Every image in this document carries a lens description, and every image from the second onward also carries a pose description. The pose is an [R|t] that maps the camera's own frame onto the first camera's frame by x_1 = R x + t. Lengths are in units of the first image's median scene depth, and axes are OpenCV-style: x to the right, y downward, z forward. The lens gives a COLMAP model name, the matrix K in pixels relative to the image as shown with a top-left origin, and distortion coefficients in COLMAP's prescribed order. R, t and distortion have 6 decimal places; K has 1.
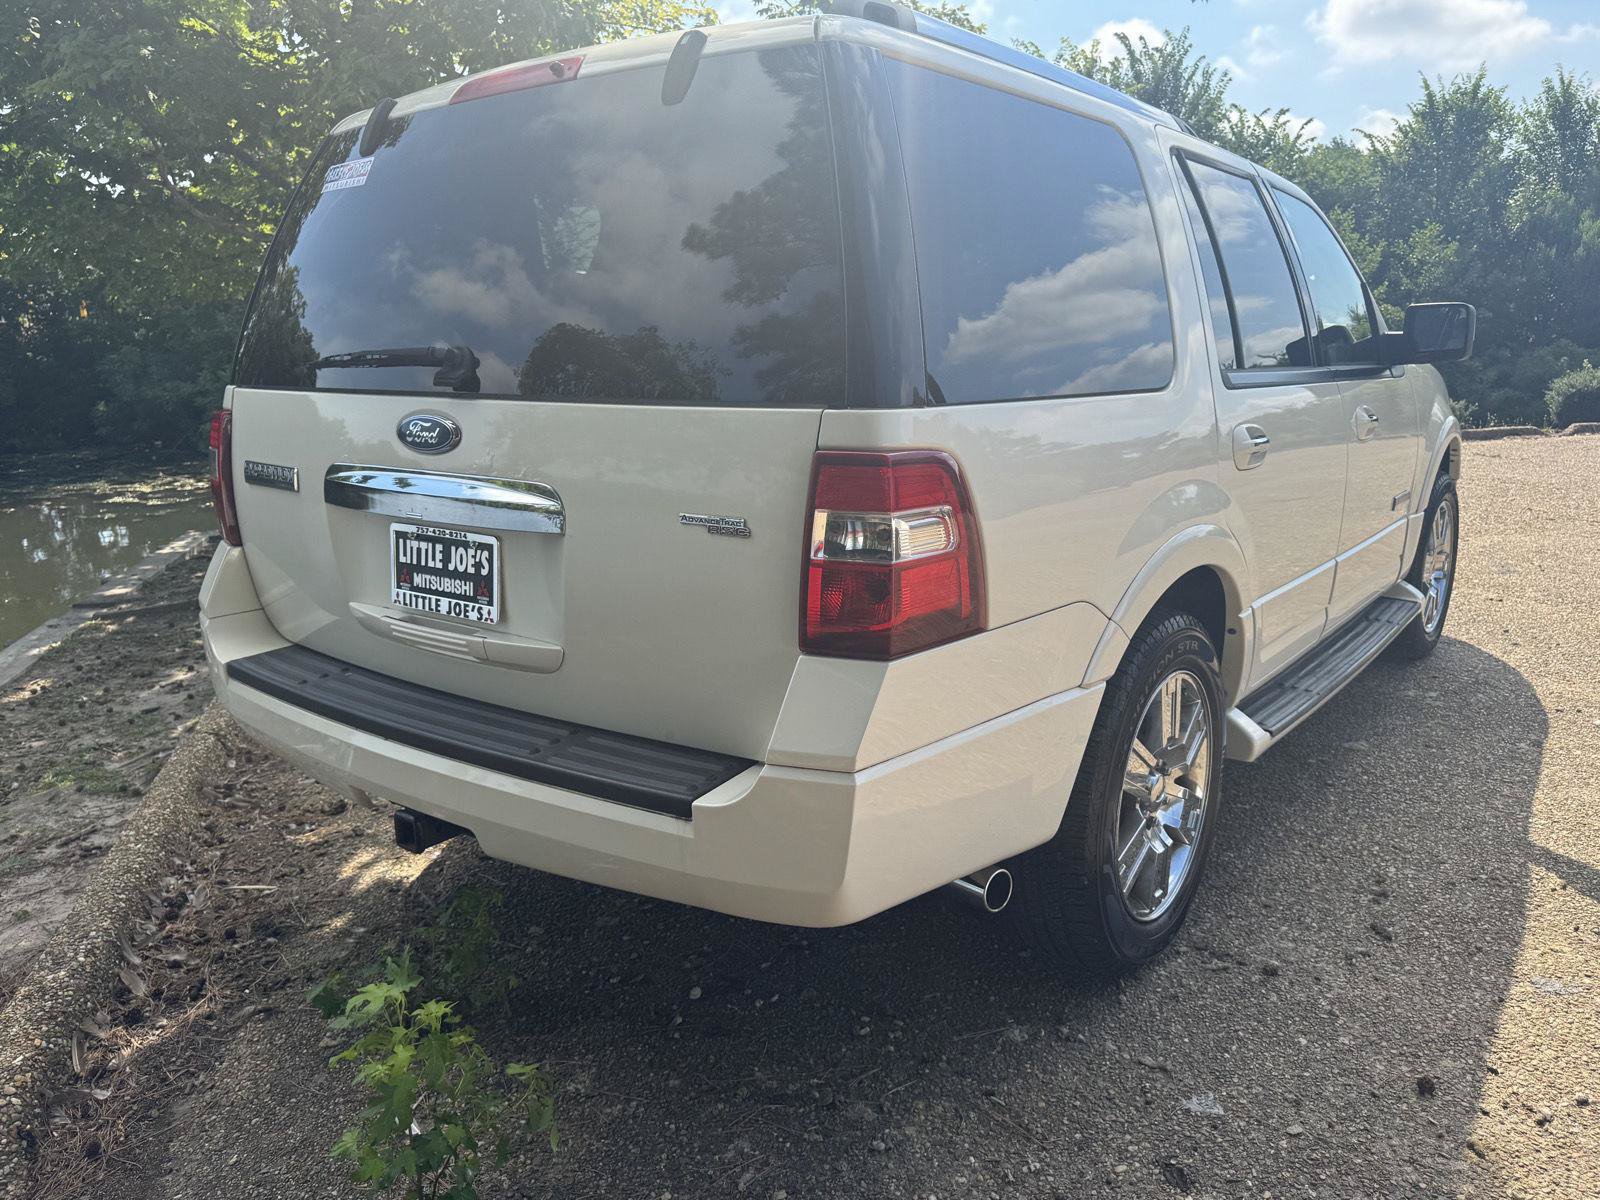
lens RADIAL K [[1136.6, 0, 798.3], [0, 1136.6, 602.8], [0, 0, 1]] dist [0.001260, -0.001083]
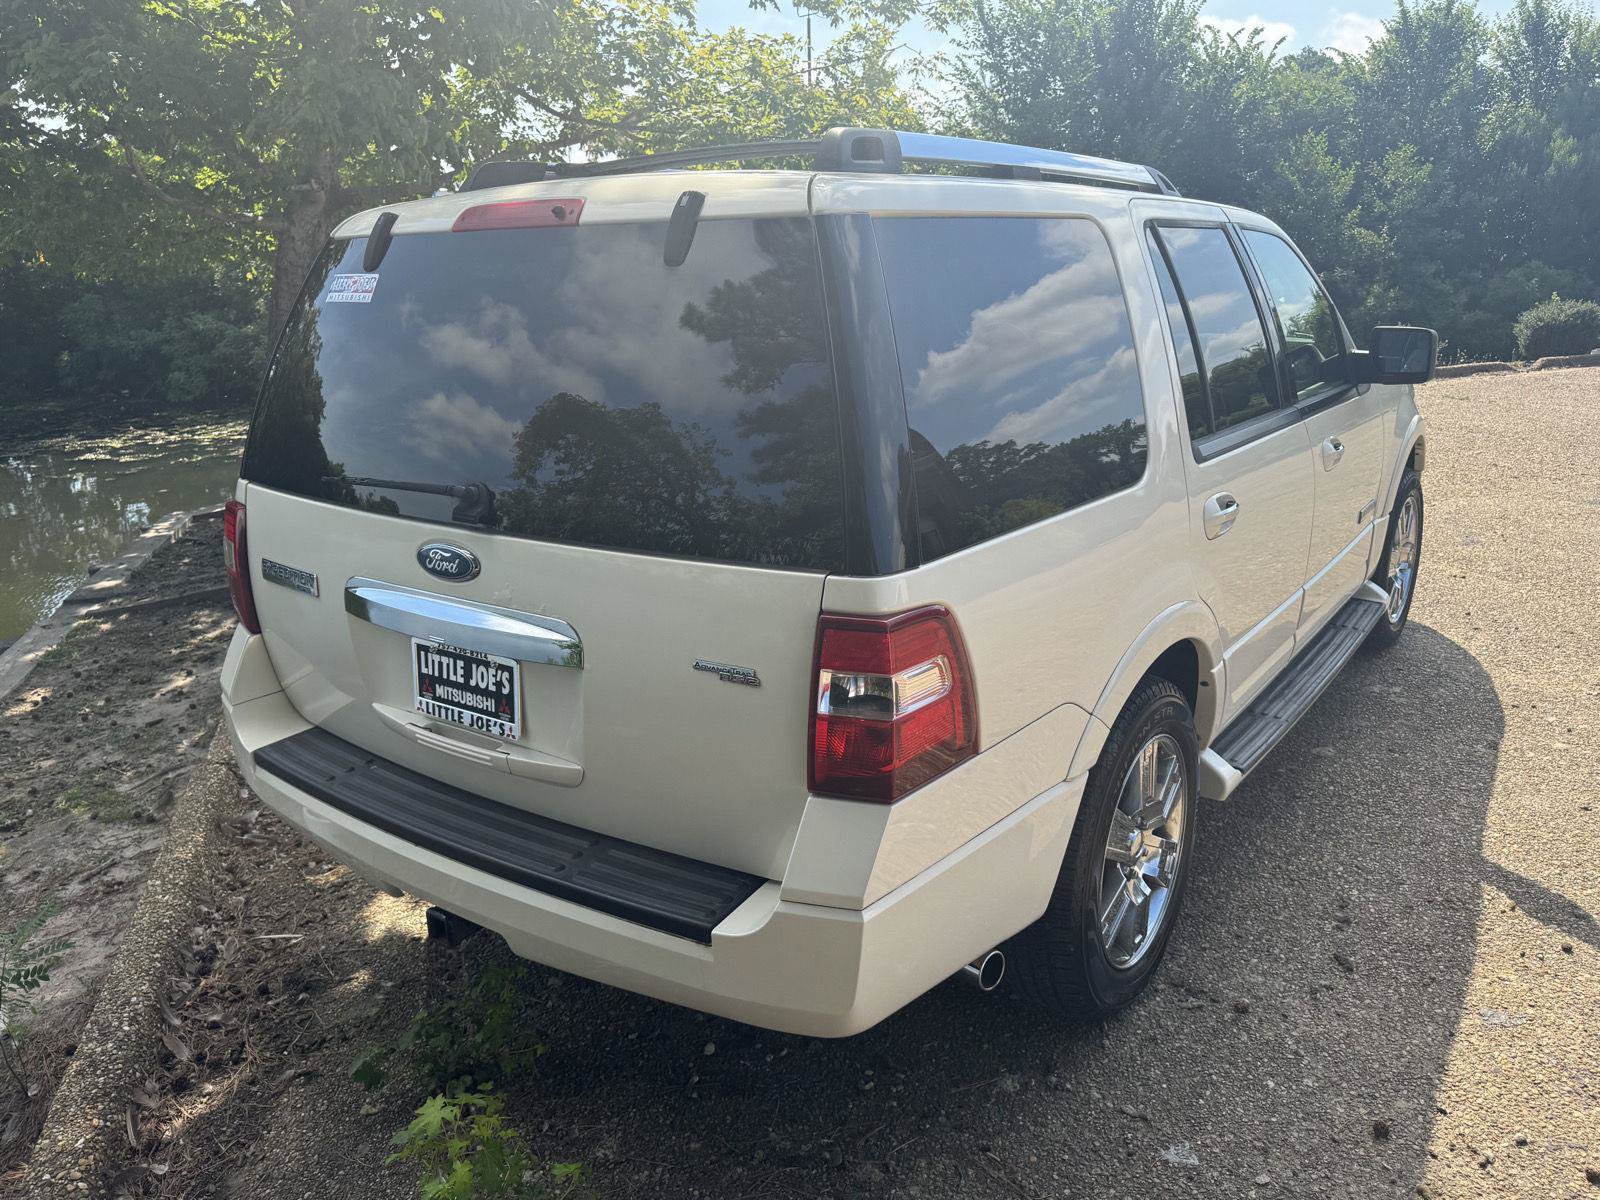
lens RADIAL K [[1133.2, 0, 801.9], [0, 1133.2, 589.8], [0, 0, 1]] dist [0.001526, -0.000884]
pose [[0.999539, -0.022802, 0.020037, -0.014655], [0.021776, 0.998511, 0.050010, -0.135630], [-0.021147, -0.049551, 0.998548, -0.046811]]
